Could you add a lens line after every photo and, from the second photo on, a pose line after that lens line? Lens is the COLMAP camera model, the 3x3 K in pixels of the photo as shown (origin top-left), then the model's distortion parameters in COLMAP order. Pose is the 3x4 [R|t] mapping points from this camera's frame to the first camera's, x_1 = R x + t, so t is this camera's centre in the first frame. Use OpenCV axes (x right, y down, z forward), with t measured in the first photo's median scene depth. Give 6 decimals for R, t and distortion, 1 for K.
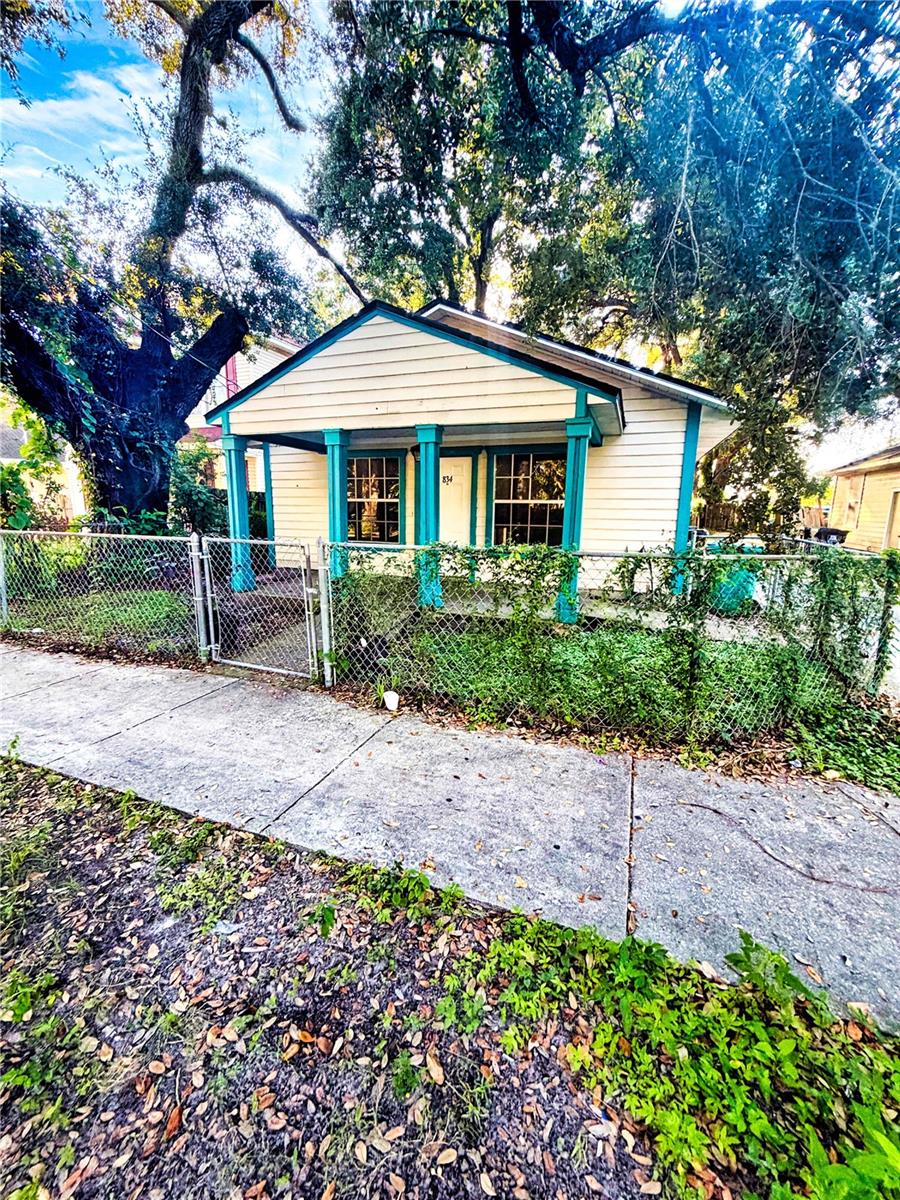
lens RADIAL K [[481.7, 0, 450.0], [0, 481.7, 600.0], [0, 0, 1]] dist [0.000289, 0.000019]
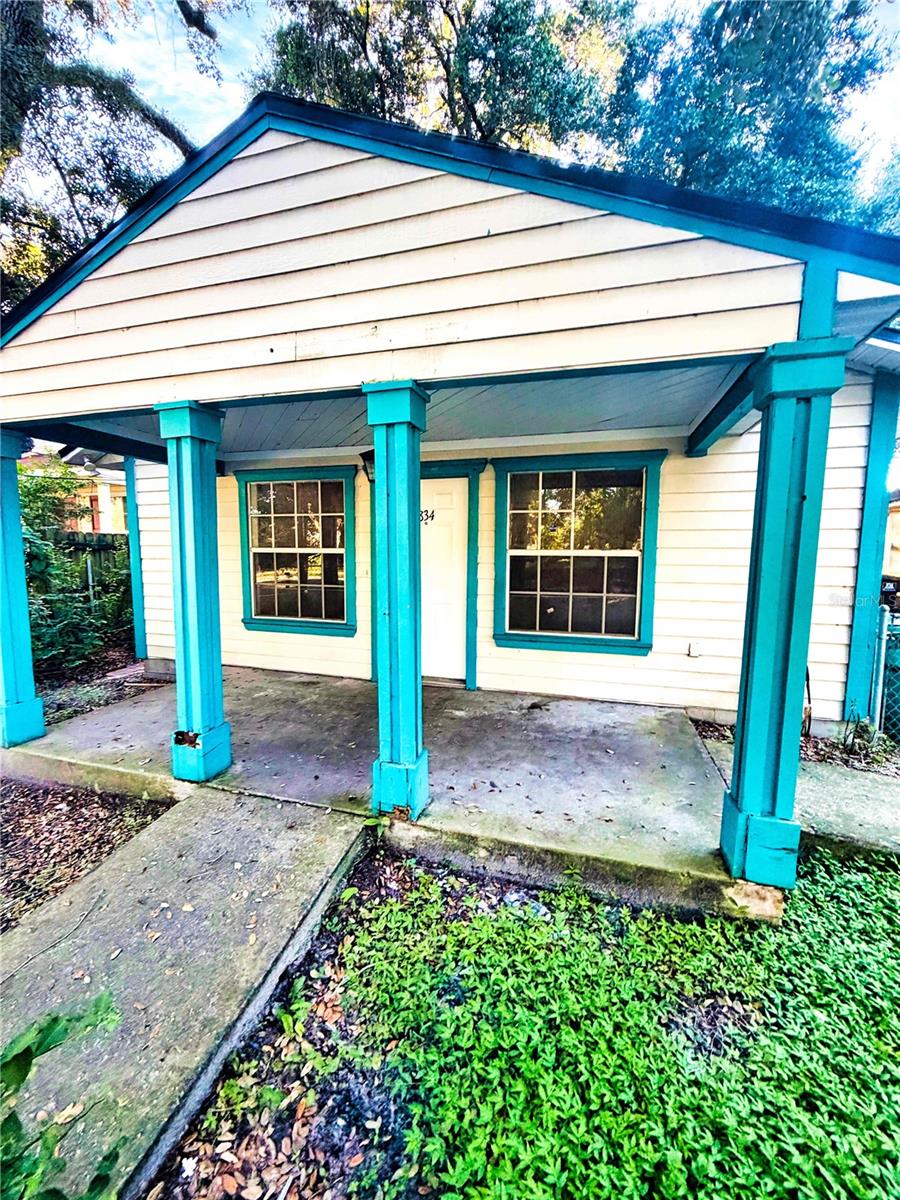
lens RADIAL K [[481.7, 0, 450.0], [0, 481.7, 600.0], [0, 0, 1]] dist [0.000289, 0.000019]
pose [[0.997079, -0.018113, 0.074196, -0.023252], [0.023964, 0.996607, -0.078737, -0.109134], [-0.072518, 0.080285, 0.994131, 0.456534]]
